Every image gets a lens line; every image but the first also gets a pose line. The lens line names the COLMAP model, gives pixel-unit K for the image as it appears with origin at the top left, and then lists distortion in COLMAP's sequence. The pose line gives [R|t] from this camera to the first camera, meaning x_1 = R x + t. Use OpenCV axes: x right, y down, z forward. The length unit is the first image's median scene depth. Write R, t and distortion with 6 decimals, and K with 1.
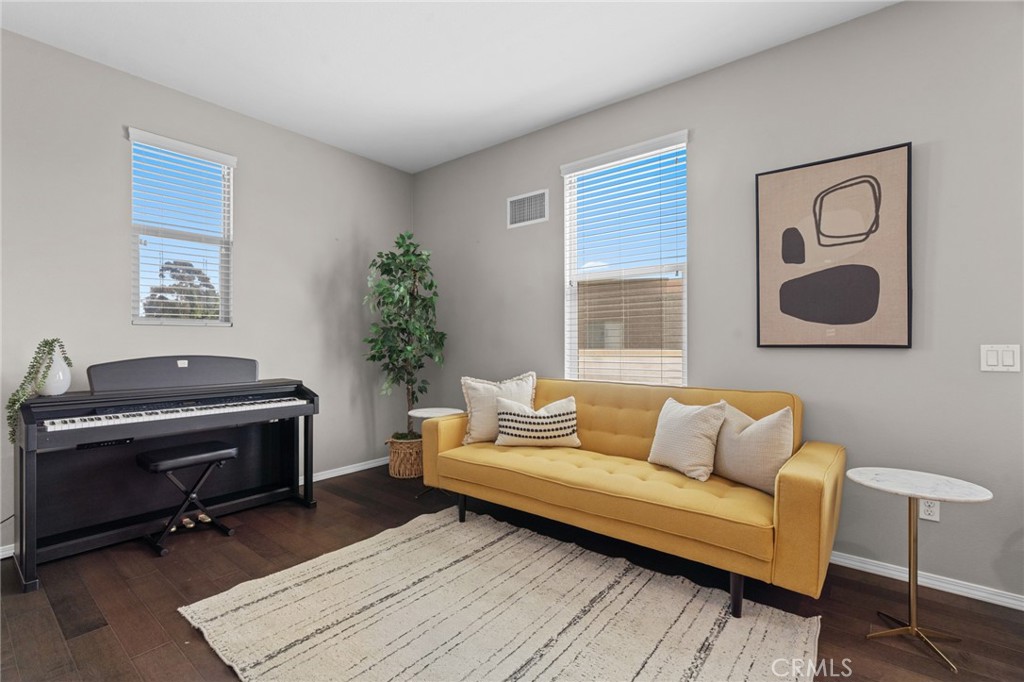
lens RADIAL K [[456.2, 0, 500.0], [0, 456.2, 343.7], [0, 0, 1]] dist [-0.011039, 0.005243]
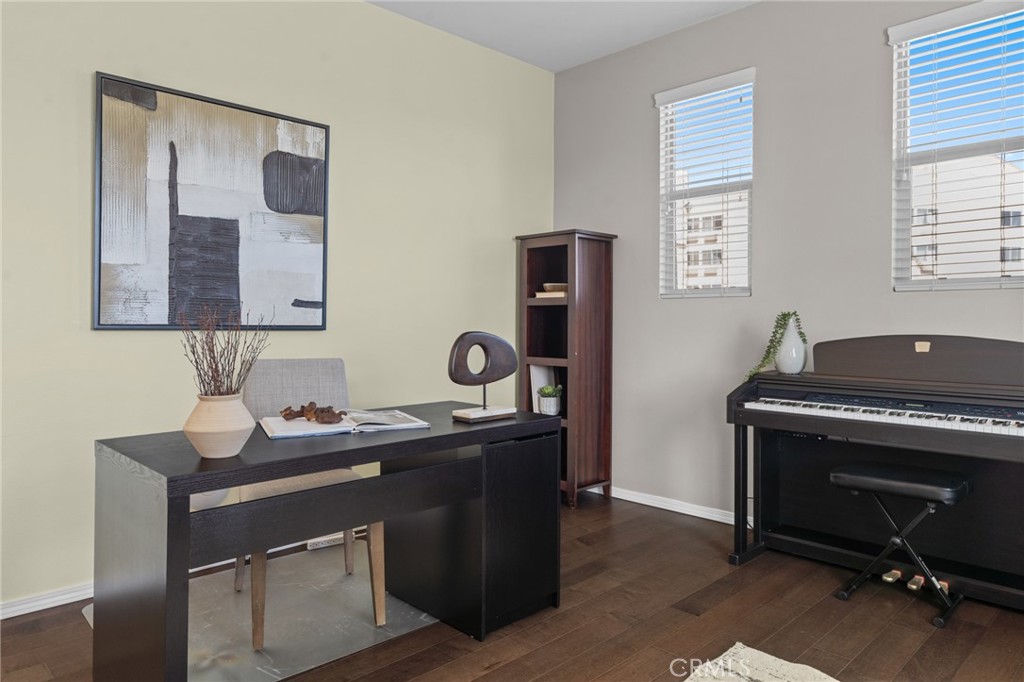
lens RADIAL K [[676.5, 0, 511.8], [0, 676.5, 316.8], [0, 0, 1]] dist [-0.000324, -0.000497]
pose [[-0.101880, 0.000173, -0.994797, 0.431442], [-0.000879, 1.000000, 0.000263, -0.001141], [0.994796, 0.000902, -0.101880, 0.573043]]
